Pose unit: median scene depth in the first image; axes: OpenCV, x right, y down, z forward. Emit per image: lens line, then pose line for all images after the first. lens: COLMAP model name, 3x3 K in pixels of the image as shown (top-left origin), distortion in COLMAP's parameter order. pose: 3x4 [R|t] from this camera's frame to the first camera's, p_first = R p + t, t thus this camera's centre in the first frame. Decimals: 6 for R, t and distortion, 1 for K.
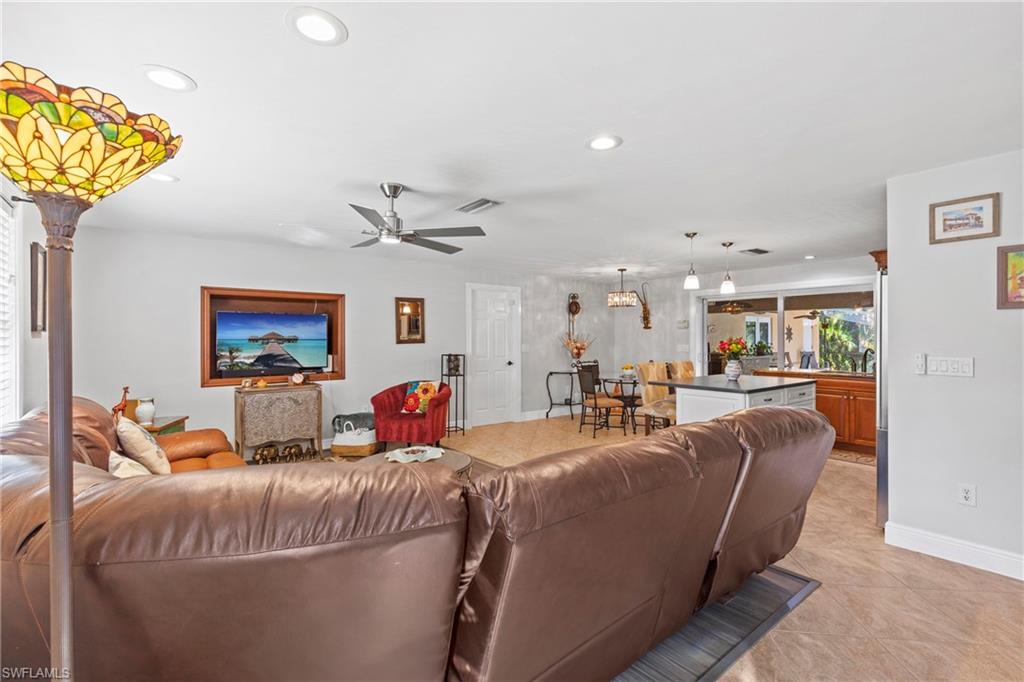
lens RADIAL K [[459.4, 0, 520.0], [0, 459.4, 341.5], [0, 0, 1]] dist [0.001835, -0.000360]
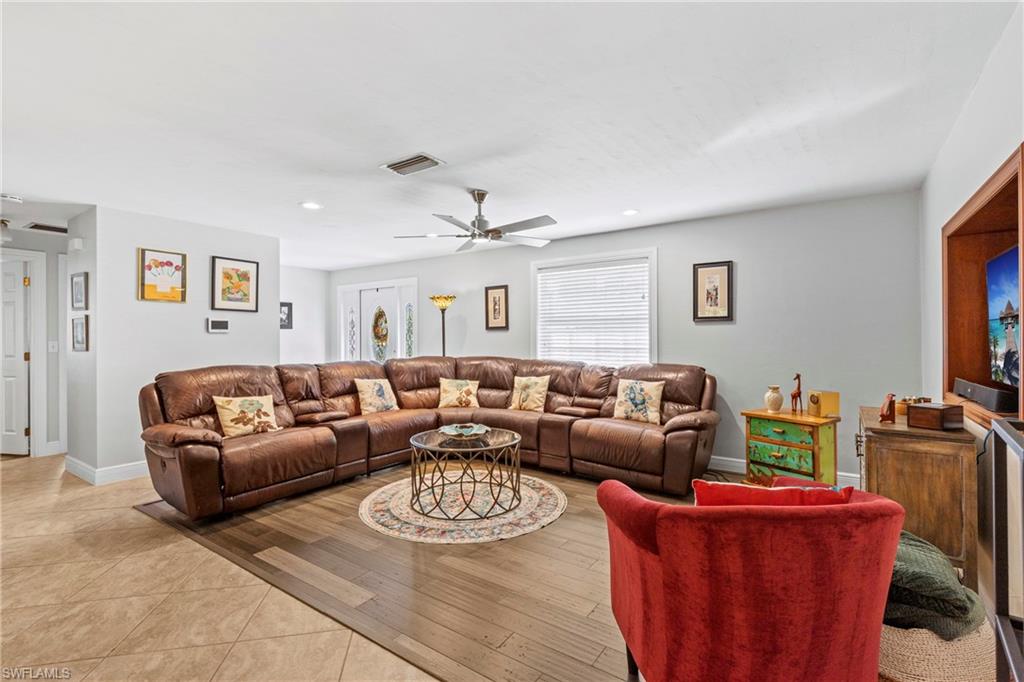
lens RADIAL K [[464.7, 0, 519.9], [0, 464.7, 334.6], [0, 0, 1]] dist [0.007304, -0.000183]
pose [[-0.955740, 0.003989, -0.294187, -0.015901], [0.004555, 0.999989, -0.001239, 0.011008], [0.294178, -0.002524, -0.955747, 1.159040]]
